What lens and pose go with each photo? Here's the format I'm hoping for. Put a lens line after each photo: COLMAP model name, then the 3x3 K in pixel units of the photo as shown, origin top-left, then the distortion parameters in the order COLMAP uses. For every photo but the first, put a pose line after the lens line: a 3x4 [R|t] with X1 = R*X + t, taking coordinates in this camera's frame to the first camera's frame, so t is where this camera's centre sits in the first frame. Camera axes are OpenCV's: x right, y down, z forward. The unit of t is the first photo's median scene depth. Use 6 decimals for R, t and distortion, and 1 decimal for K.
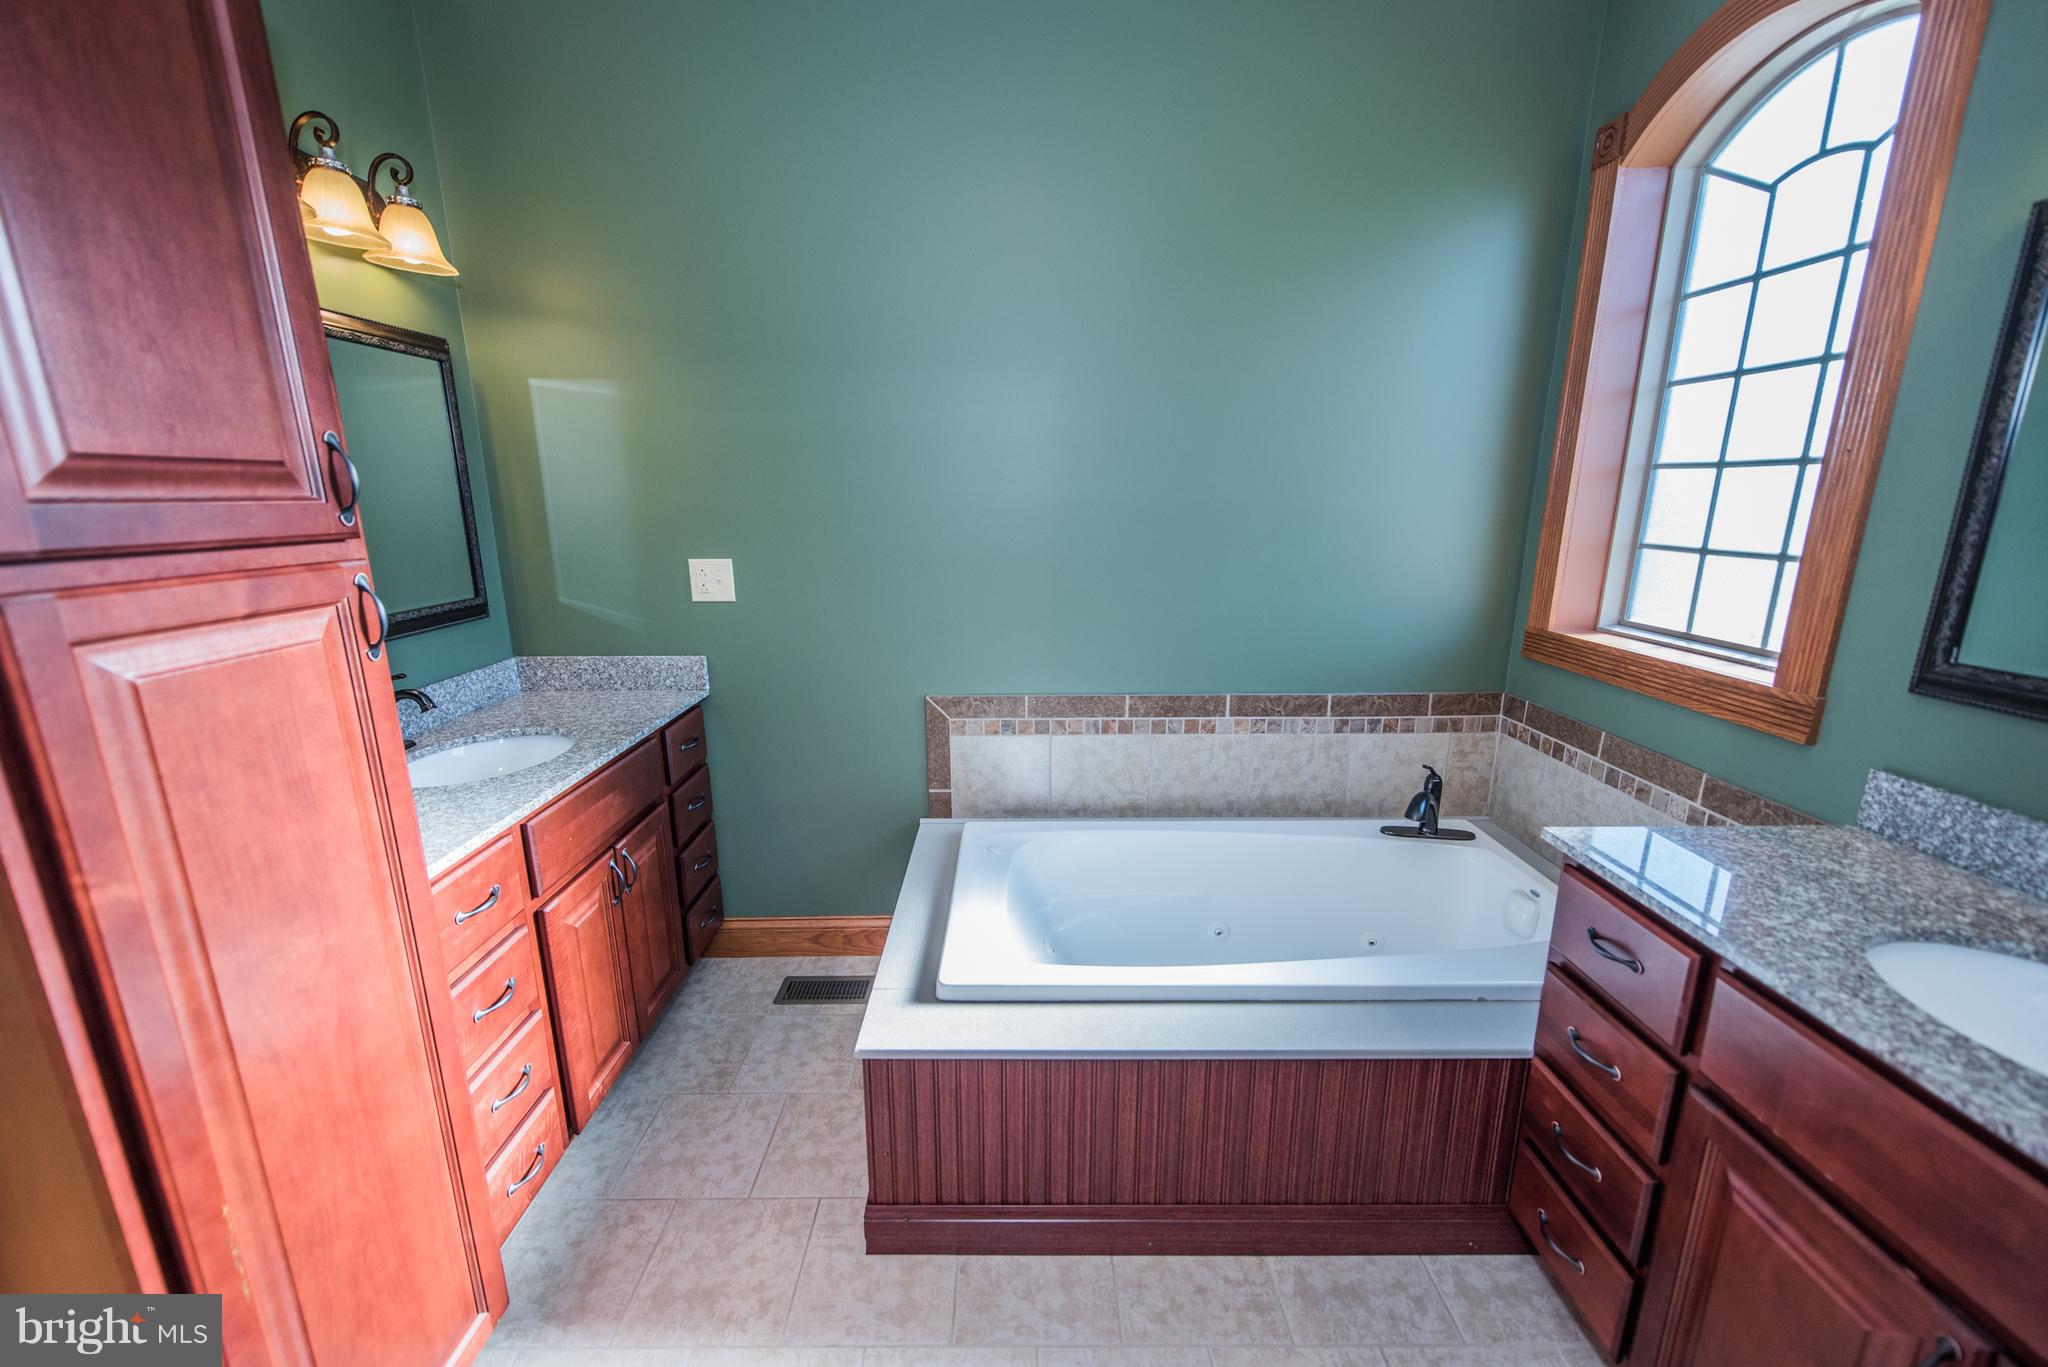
lens RADIAL K [[803.6, 0, 1010.9], [0, 803.6, 681.2], [0, 0, 1]] dist [0.003565, -0.000130]
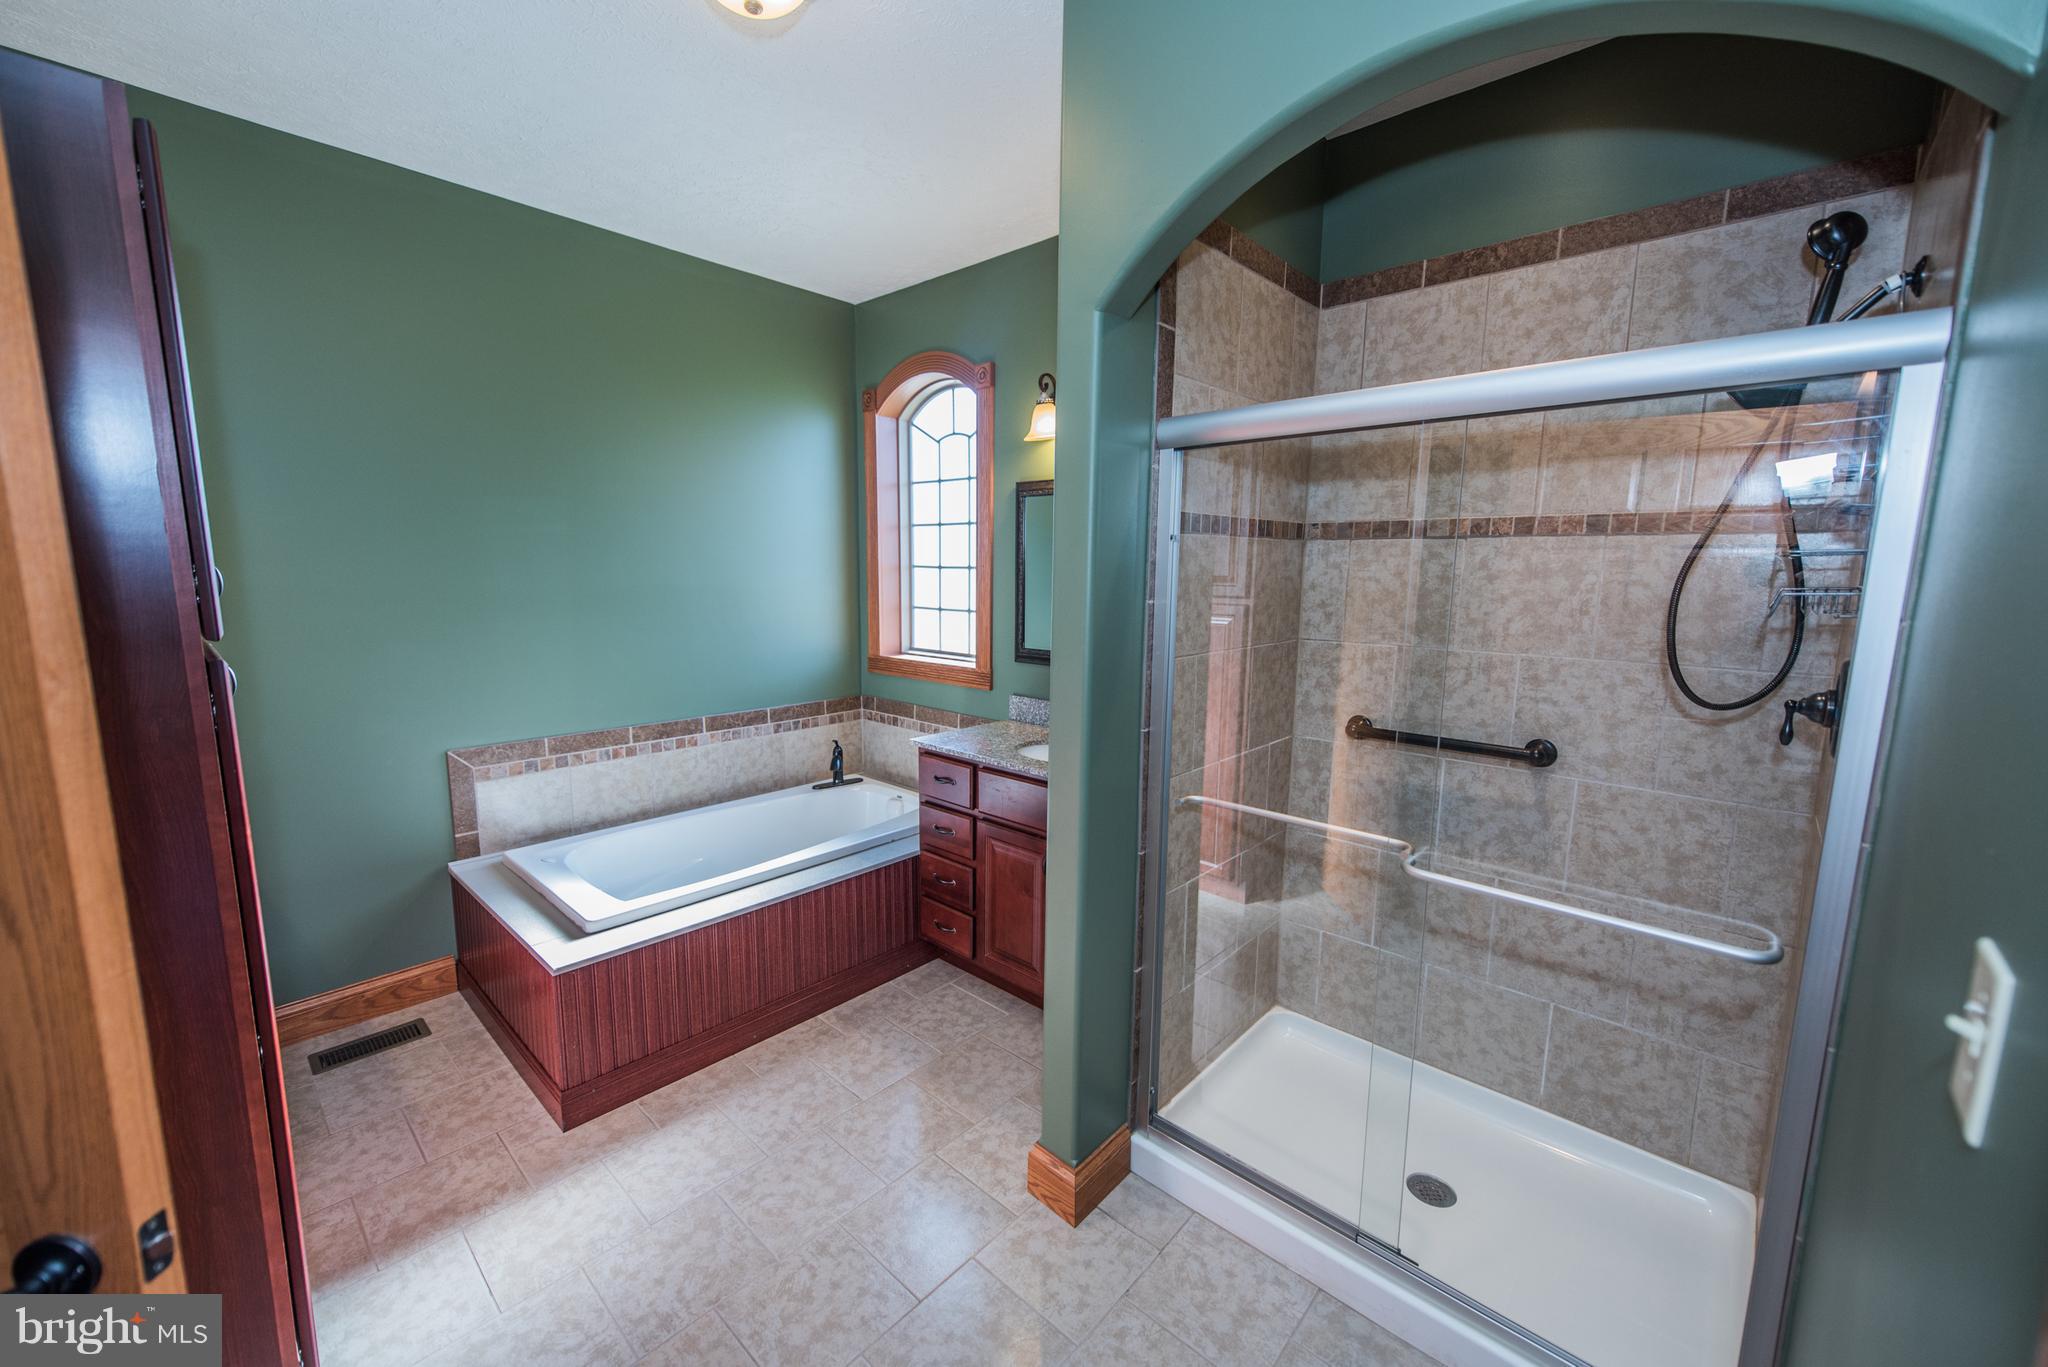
lens RADIAL K [[803.6, 0, 1022.0], [0, 803.6, 685.9], [0, 0, 1]] dist [0.003565, -0.000130]
pose [[0.672265, -0.094086, 0.734308, -0.414104], [0.155057, 0.987786, -0.015392, 0.075453], [-0.723890, 0.124207, 0.678642, -0.407680]]
